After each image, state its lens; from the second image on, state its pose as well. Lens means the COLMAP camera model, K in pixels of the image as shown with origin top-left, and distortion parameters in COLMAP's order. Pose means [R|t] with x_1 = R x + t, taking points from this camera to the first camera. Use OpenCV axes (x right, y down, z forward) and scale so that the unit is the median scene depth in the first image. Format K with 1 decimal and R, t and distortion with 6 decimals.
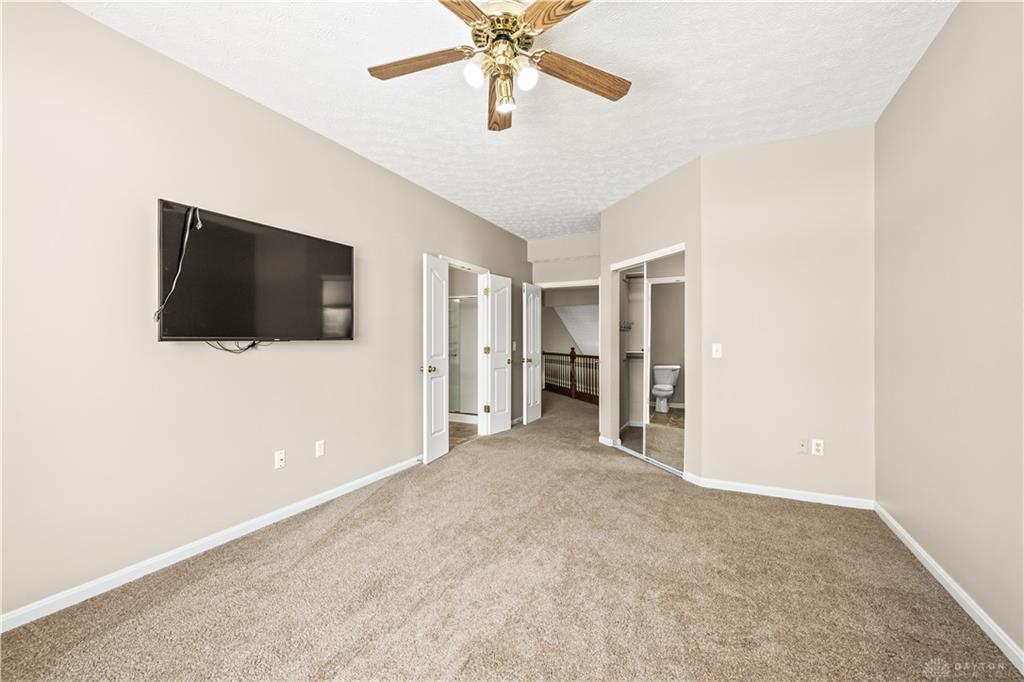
lens RADIAL K [[422.0, 0, 513.9], [0, 422.0, 340.5], [0, 0, 1]] dist [-0.001479, -0.000127]
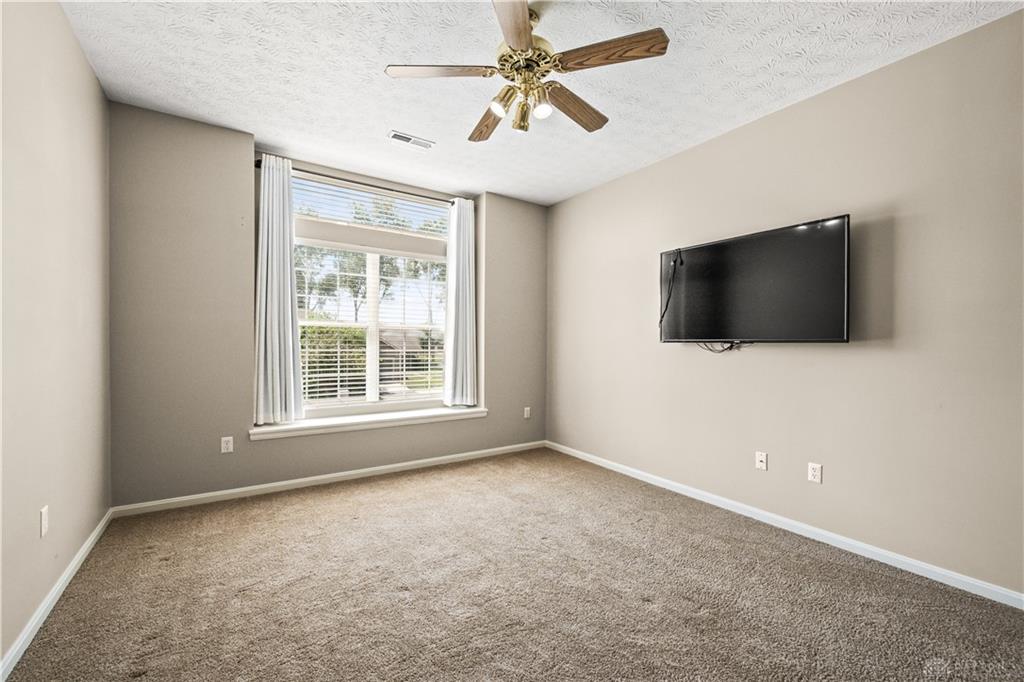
lens RADIAL K [[422.0, 0, 513.9], [0, 422.0, 340.5], [0, 0, 1]] dist [-0.001479, -0.000127]
pose [[-0.500016, 0.002391, -0.866013, 0.673198], [-0.000136, 0.999996, 0.002839, -0.009535], [0.866016, 0.001537, -0.500013, 1.083156]]
